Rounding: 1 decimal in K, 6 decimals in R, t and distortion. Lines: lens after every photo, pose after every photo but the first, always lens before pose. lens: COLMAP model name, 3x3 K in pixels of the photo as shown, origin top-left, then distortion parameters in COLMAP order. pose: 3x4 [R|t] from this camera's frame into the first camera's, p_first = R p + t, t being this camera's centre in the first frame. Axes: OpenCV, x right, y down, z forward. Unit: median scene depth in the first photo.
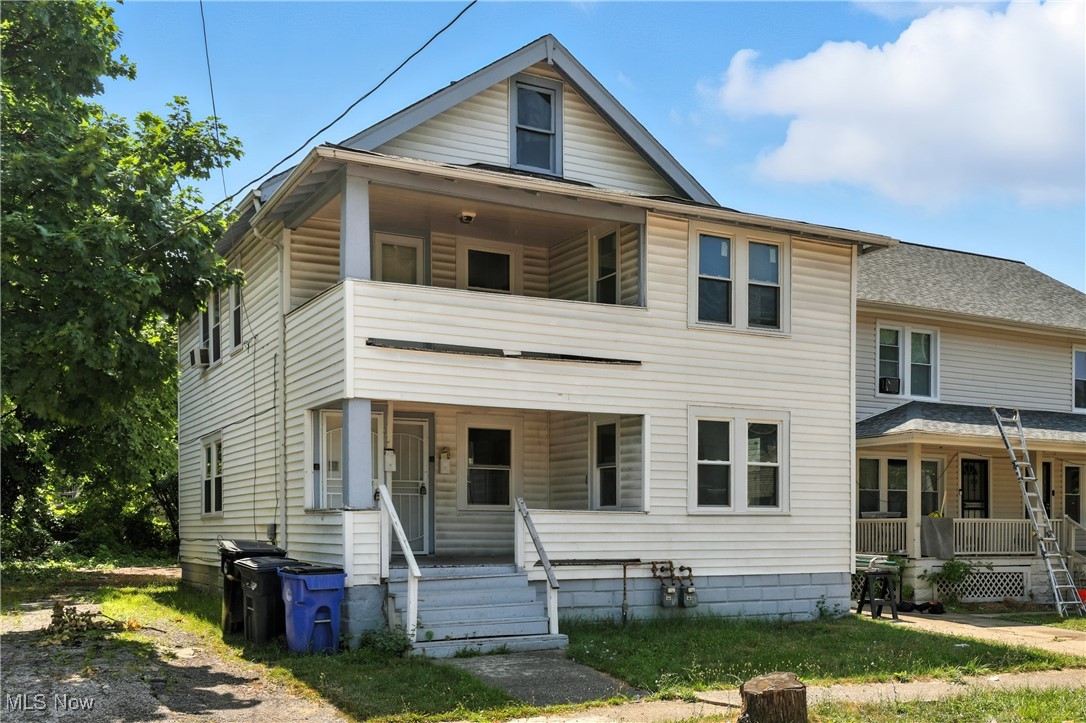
lens RADIAL K [[1084.8, 0, 543.1], [0, 1084.8, 214.5], [0, 0, 1]] dist [0.012637, 0.012988]
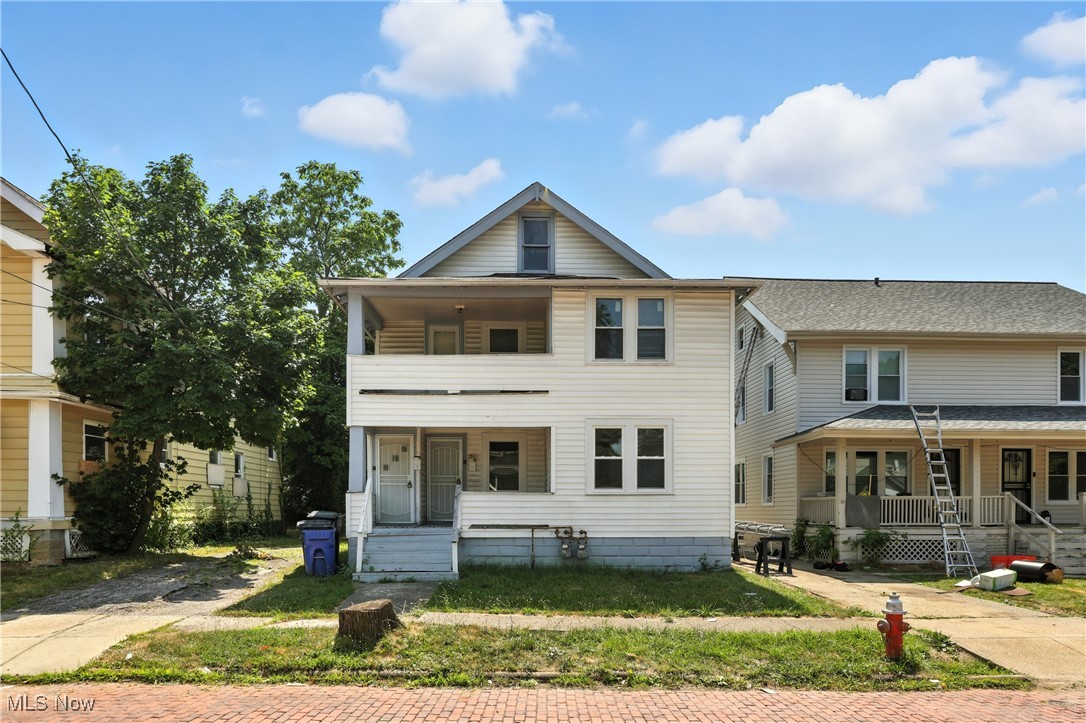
lens RADIAL K [[662.0, 0, 503.7], [0, 662.0, 327.8], [0, 0, 1]] dist [-0.008613, -0.000913]
pose [[0.885303, -0.122152, -0.448683, 0.430991], [0.127034, 0.991710, -0.019336, 0.058873], [0.447326, -0.039880, 0.893482, 0.174089]]
